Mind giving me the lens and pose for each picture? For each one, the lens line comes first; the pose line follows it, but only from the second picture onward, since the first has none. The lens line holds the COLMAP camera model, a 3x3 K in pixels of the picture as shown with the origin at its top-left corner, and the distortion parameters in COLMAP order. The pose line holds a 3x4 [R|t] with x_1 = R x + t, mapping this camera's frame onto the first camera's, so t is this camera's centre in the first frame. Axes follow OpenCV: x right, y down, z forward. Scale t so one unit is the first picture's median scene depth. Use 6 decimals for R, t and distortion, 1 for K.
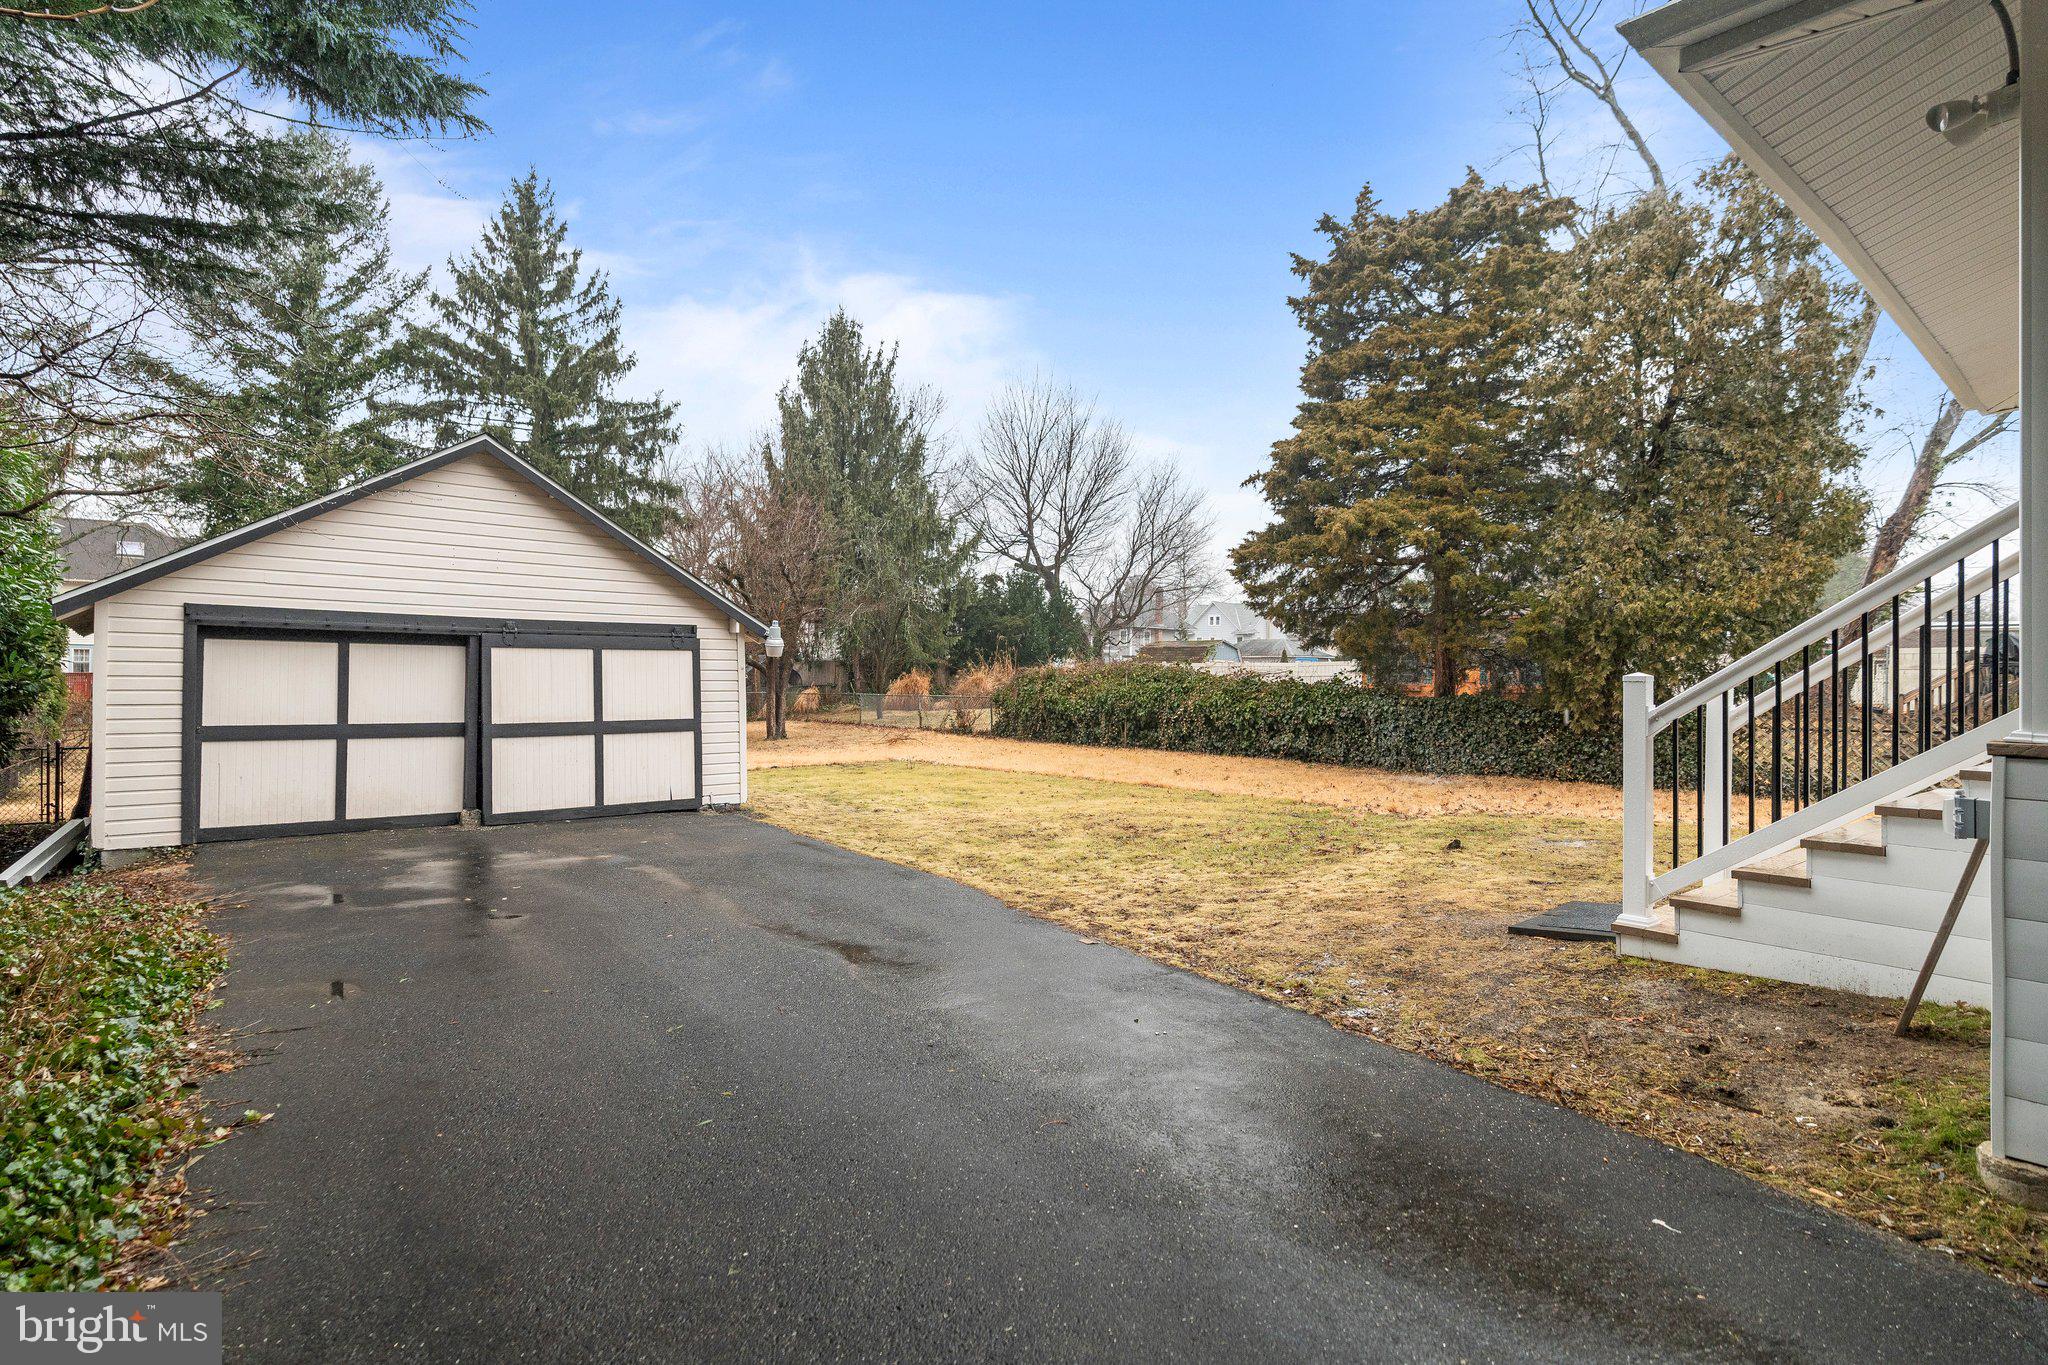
lens RADIAL K [[1037.6, 0, 1024.0], [0, 1037.6, 682.5], [0, 0, 1]] dist [-0.011545, 0.001172]
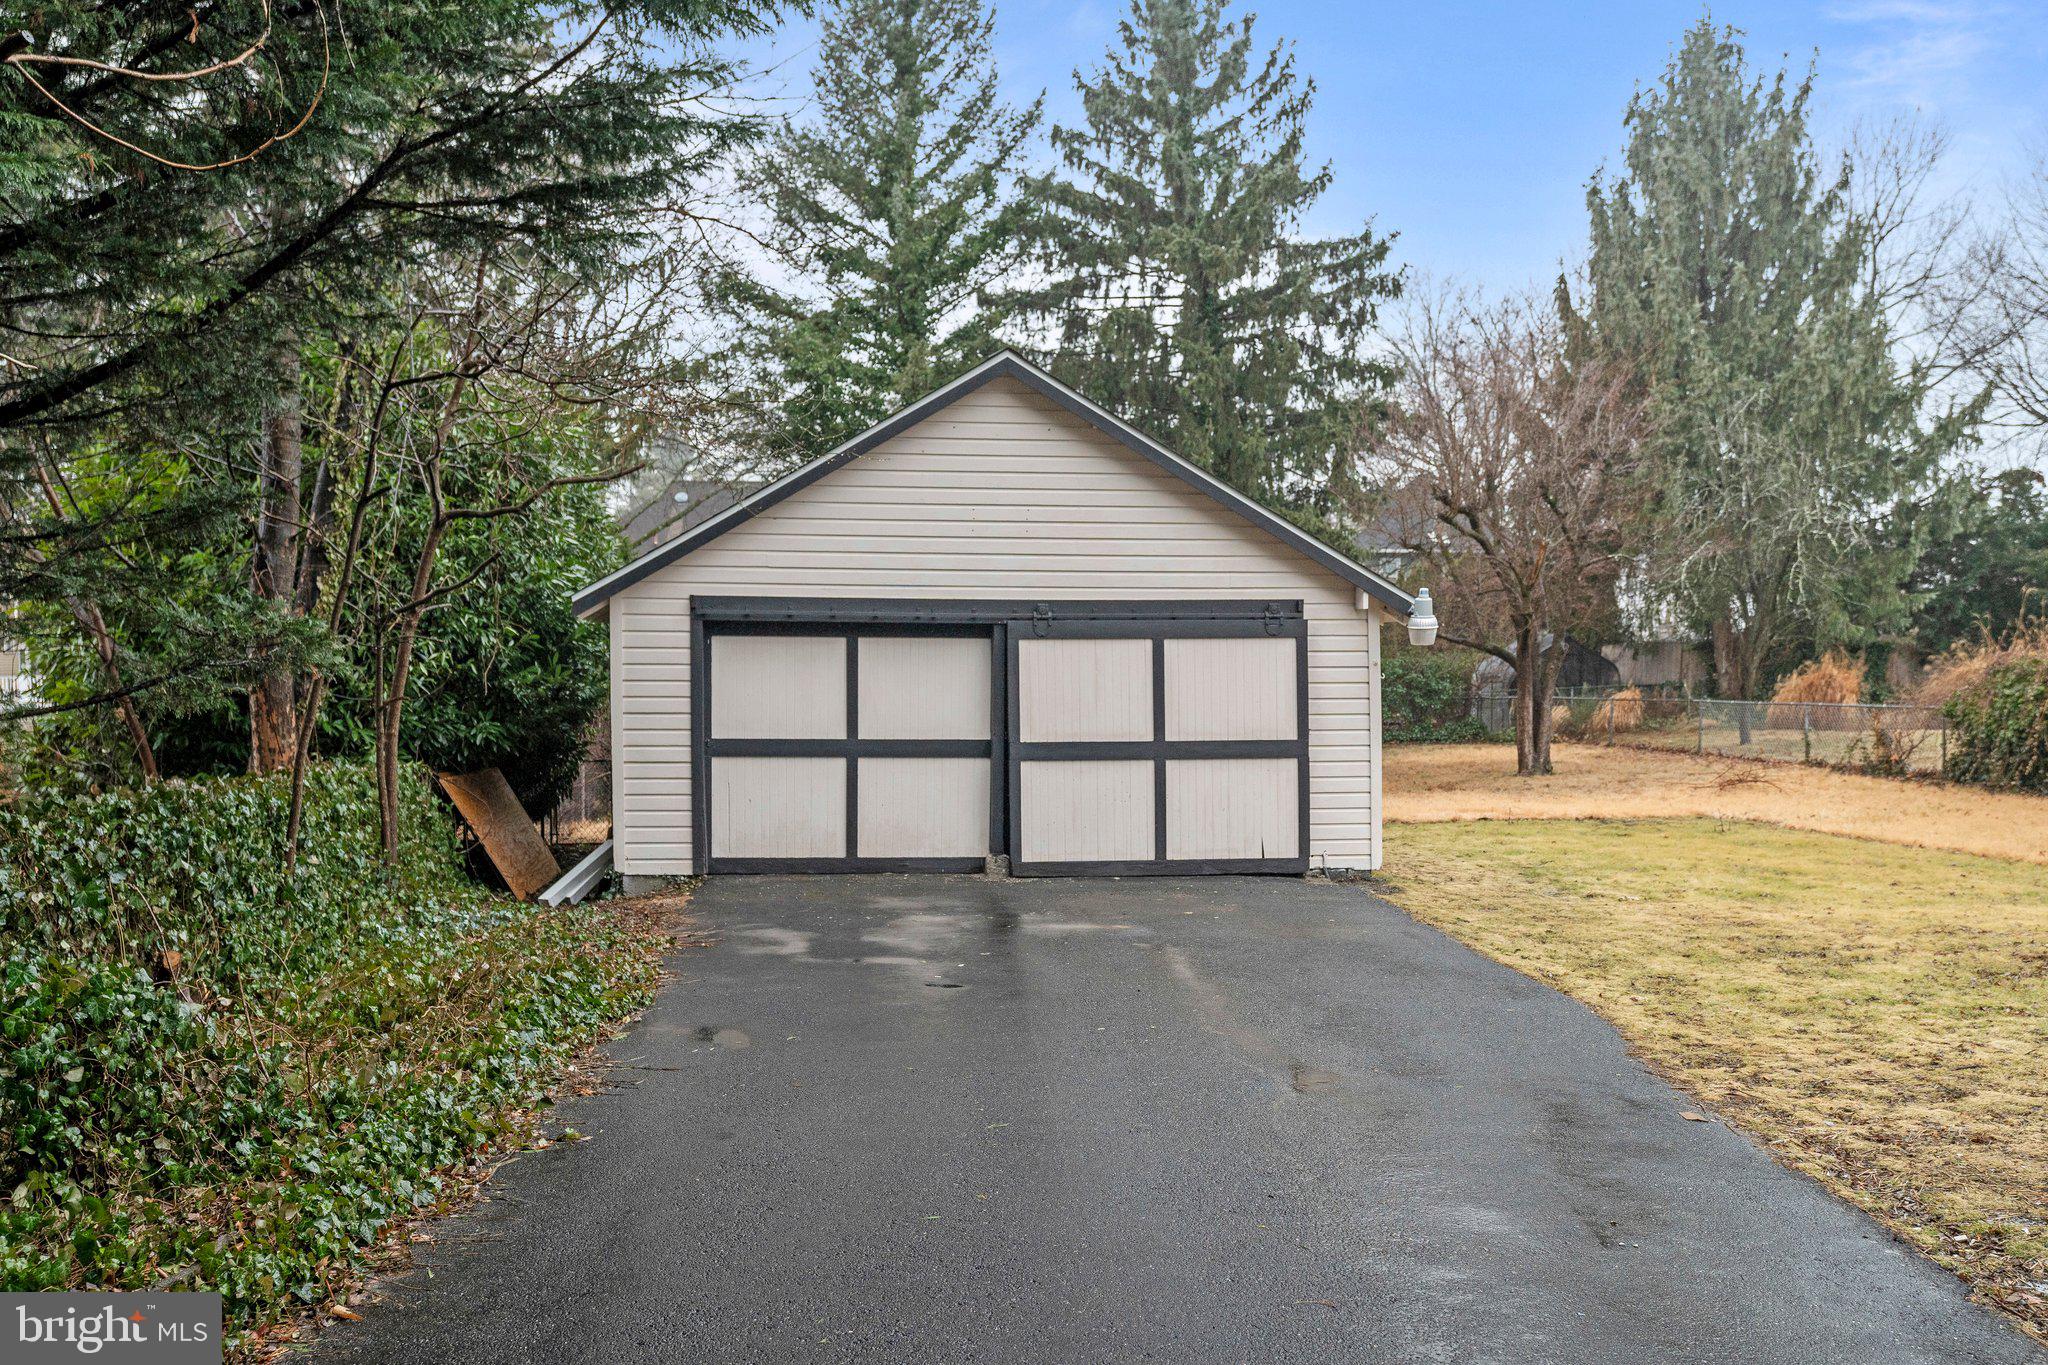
lens RADIAL K [[1782.8, 0, 1023.5], [0, 1782.8, 818.3], [0, 0, 1]] dist [-0.005582, 0.001082]
pose [[0.815983, 0.043923, -0.576405, 0.140214], [0.002667, 0.996813, 0.079733, -0.004720], [0.578070, -0.066598, 0.813265, -0.031017]]
